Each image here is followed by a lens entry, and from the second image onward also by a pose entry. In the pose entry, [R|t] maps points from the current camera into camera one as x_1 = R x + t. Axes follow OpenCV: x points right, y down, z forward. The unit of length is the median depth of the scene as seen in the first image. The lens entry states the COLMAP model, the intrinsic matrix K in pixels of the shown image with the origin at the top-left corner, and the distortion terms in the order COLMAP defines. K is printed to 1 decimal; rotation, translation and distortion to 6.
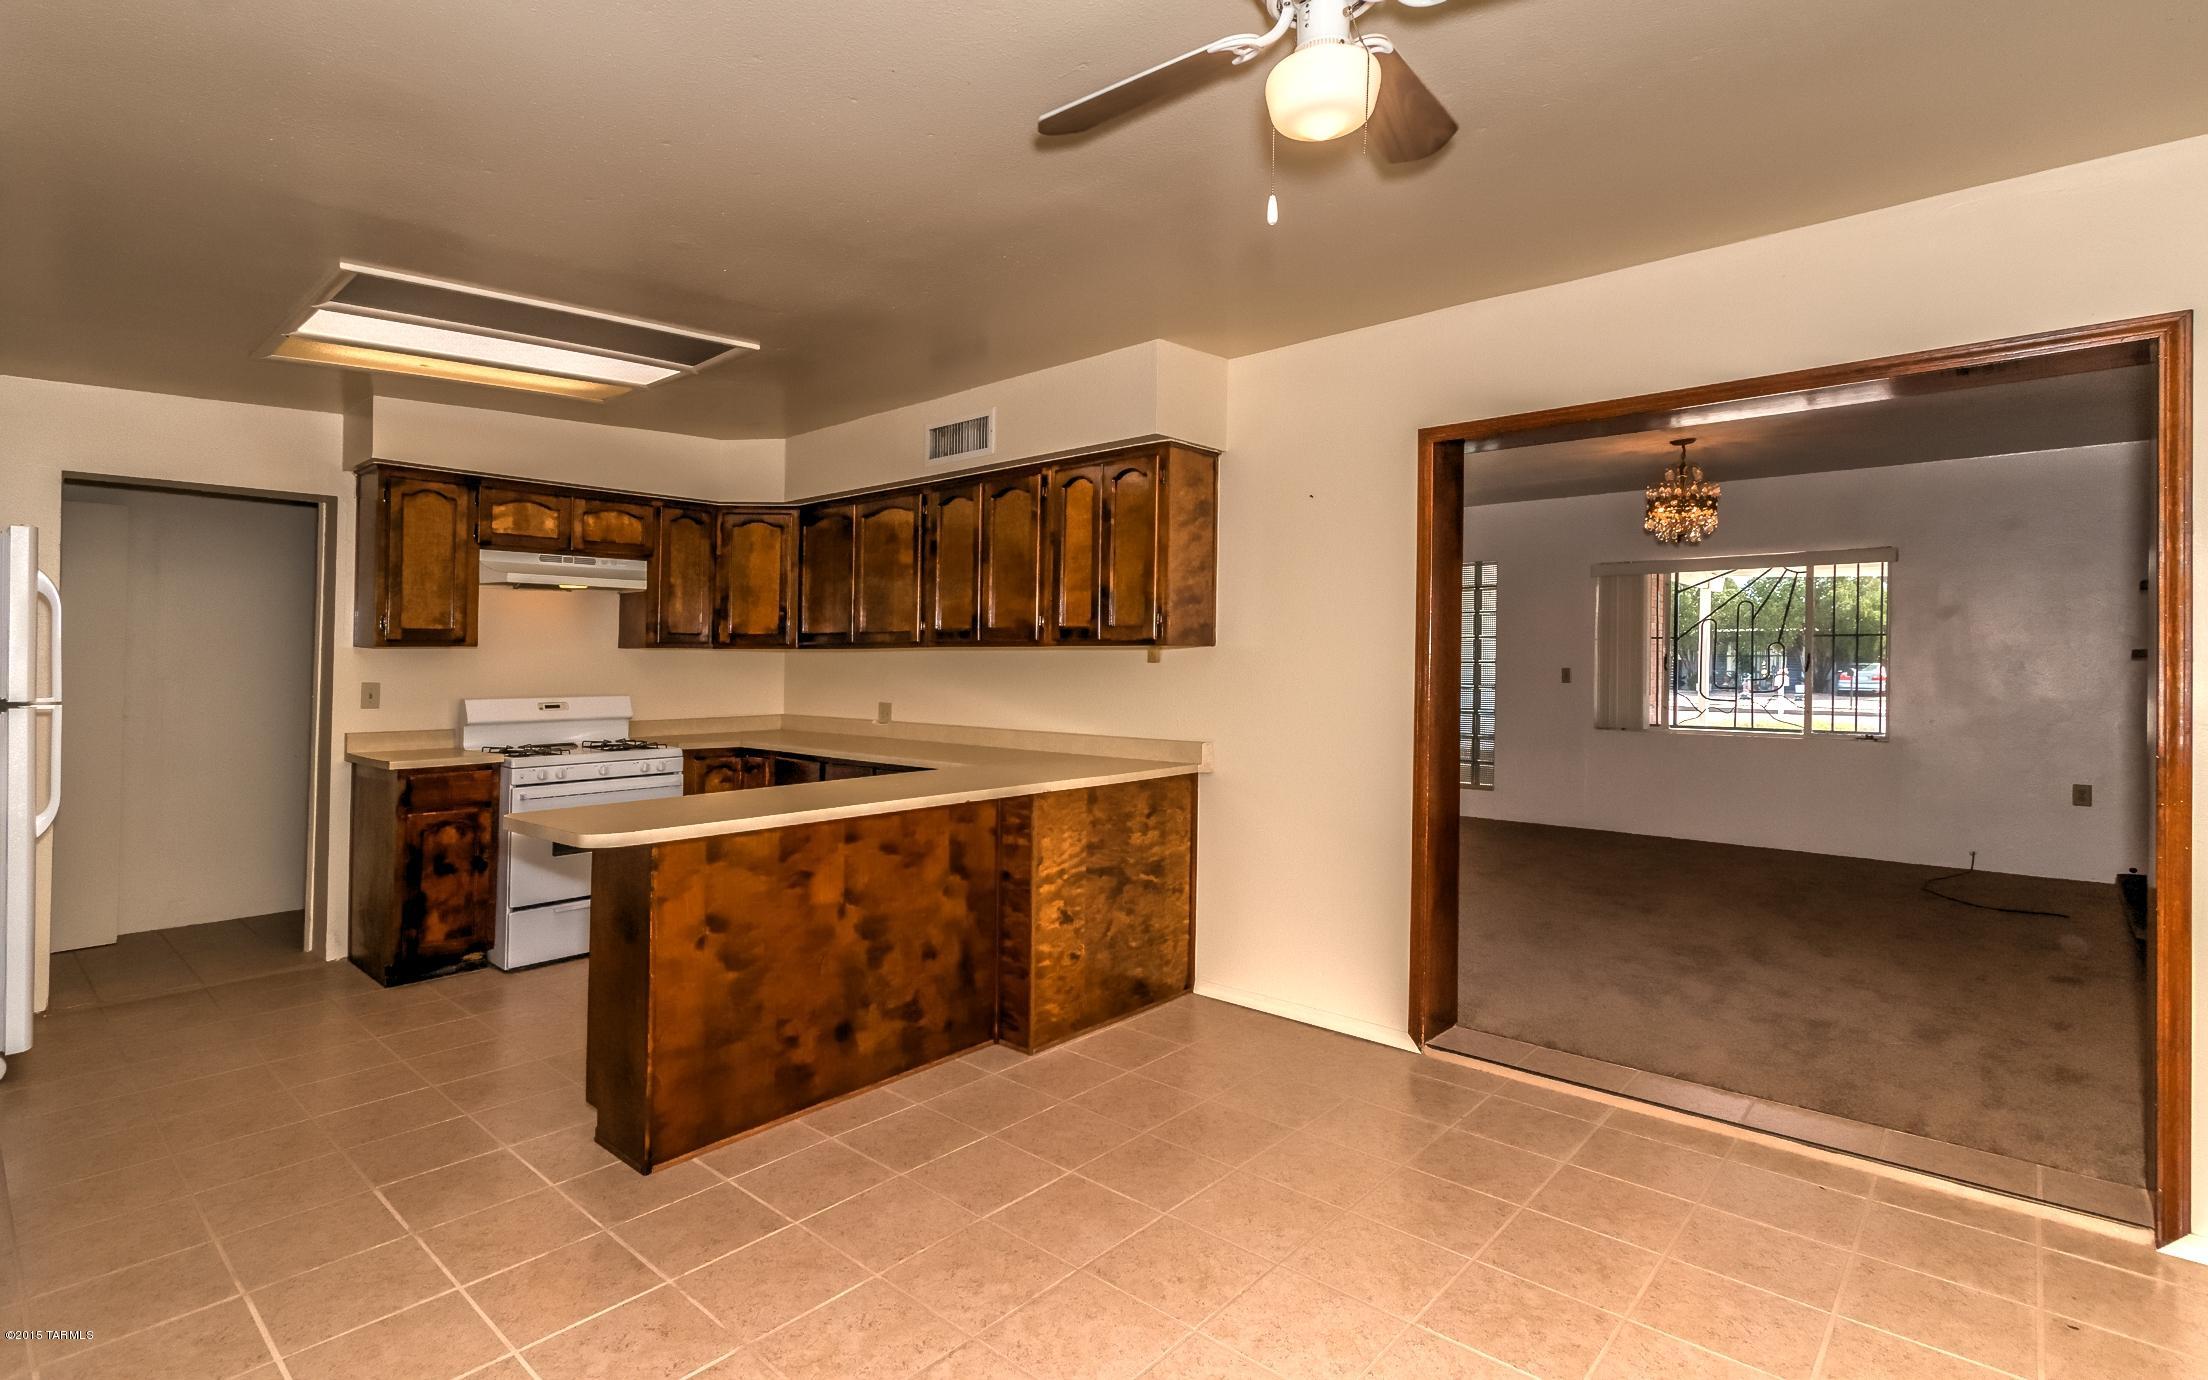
lens RADIAL K [[976.0, 0, 1101.4], [0, 976.0, 659.1], [0, 0, 1]] dist [0.000306, 0.000018]
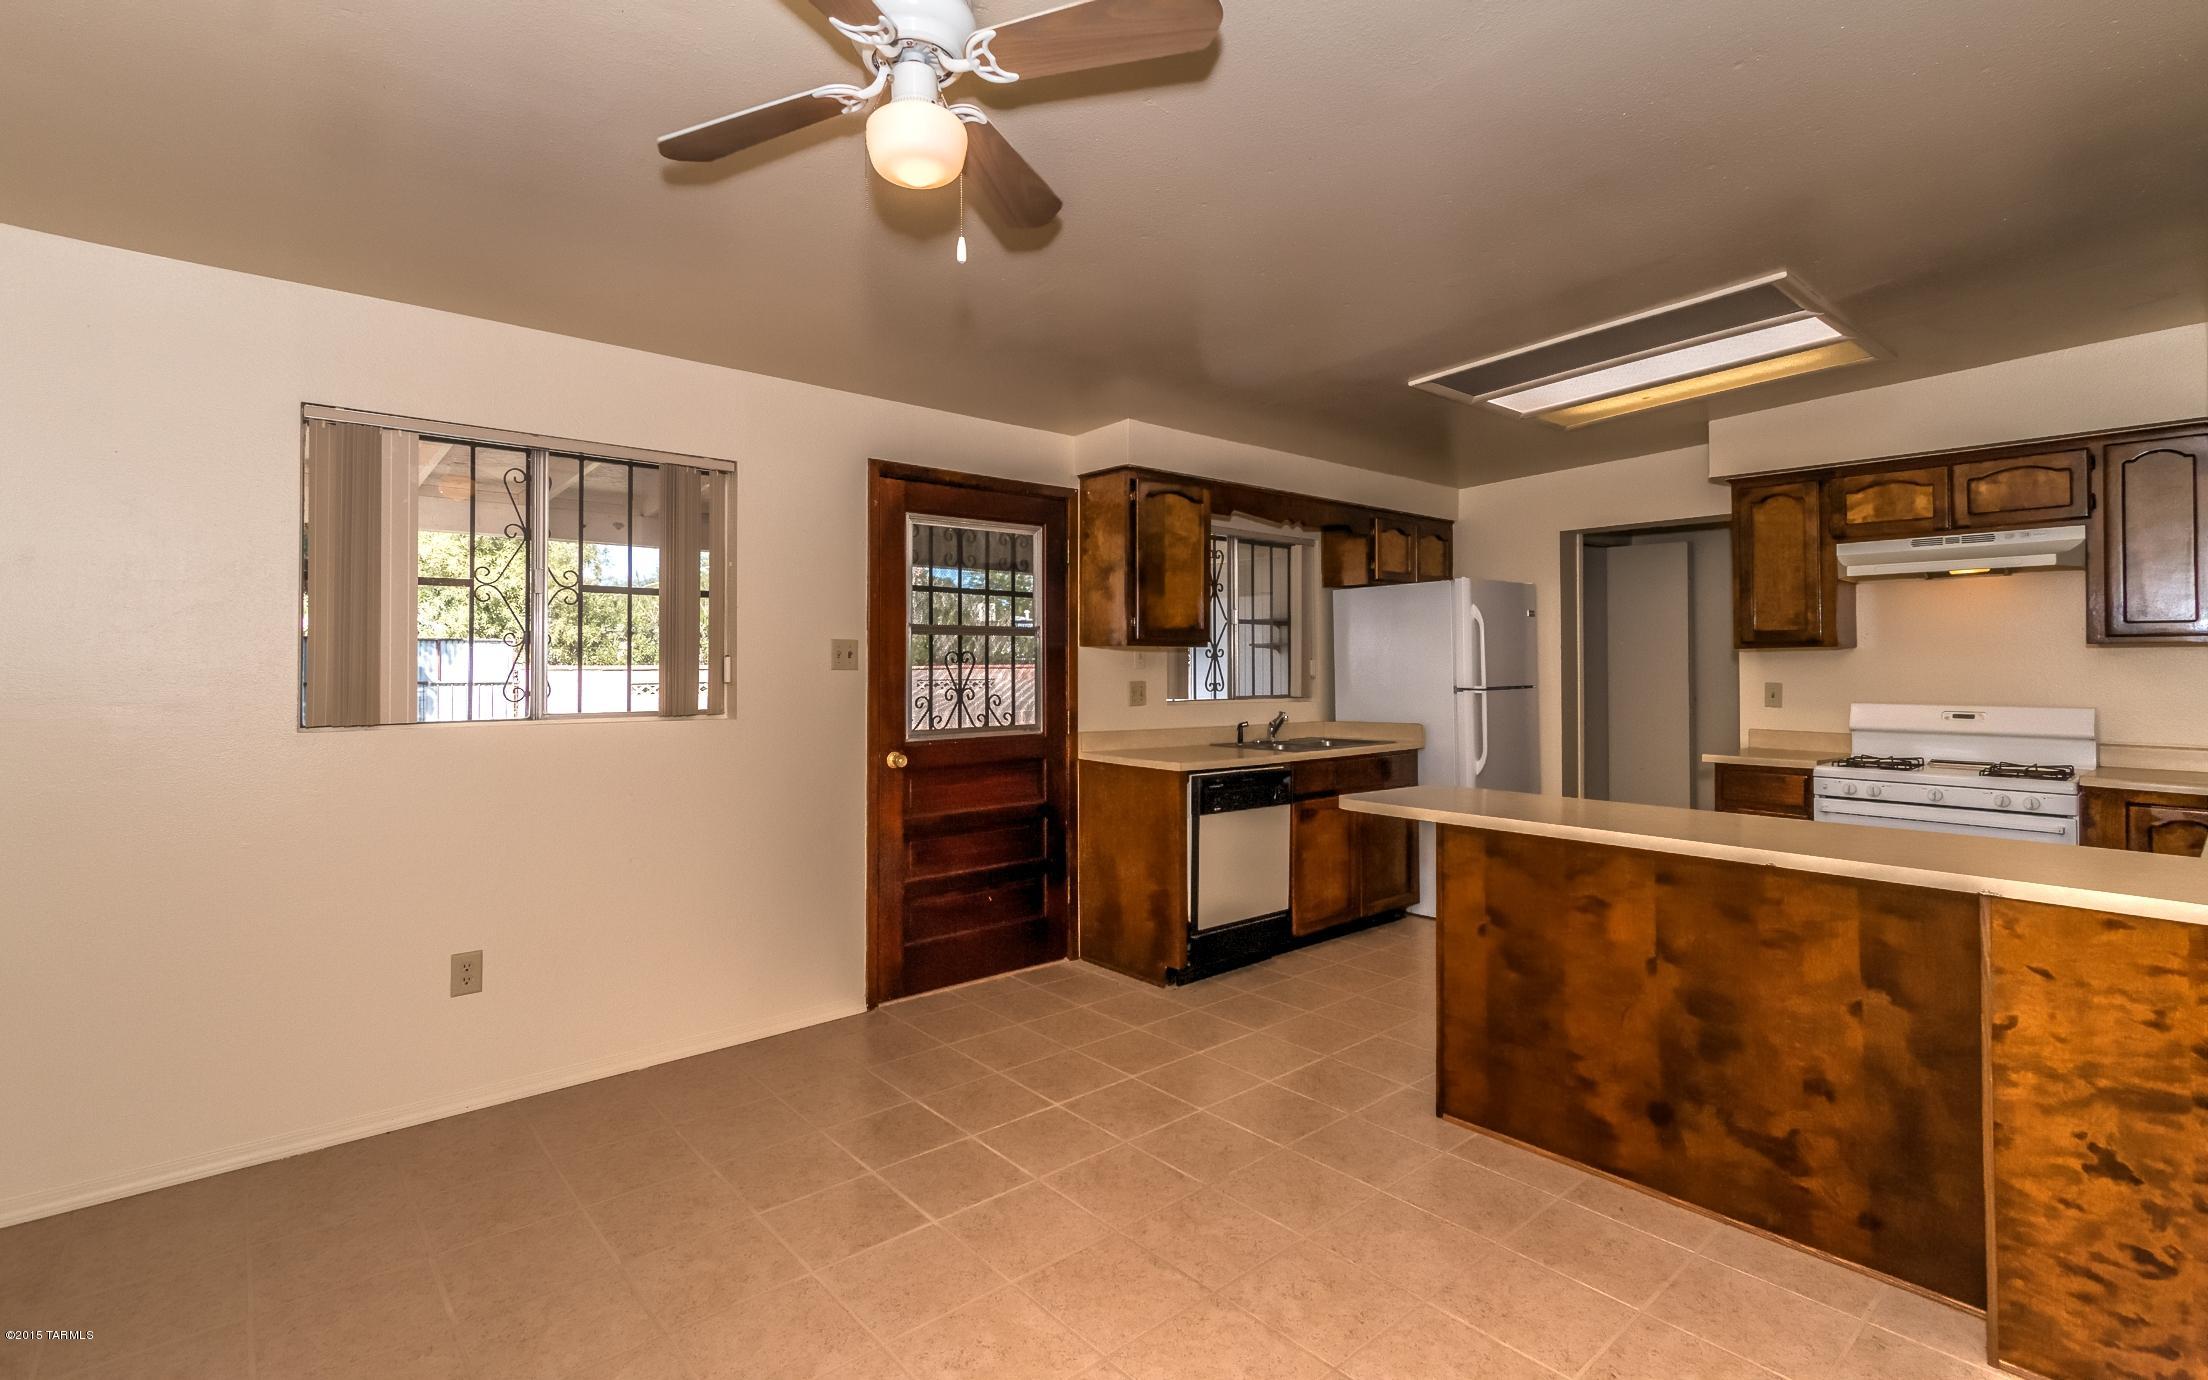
lens RADIAL K [[977.0, 0, 1101.0], [0, 977.0, 644.4], [0, 0, 1]] dist [-0.001894, -0.000472]
pose [[-0.079992, -0.019285, -0.996609, 0.386608], [0.002528, 0.999806, -0.019549, 0.001726], [0.996792, -0.004083, -0.079928, 0.388350]]
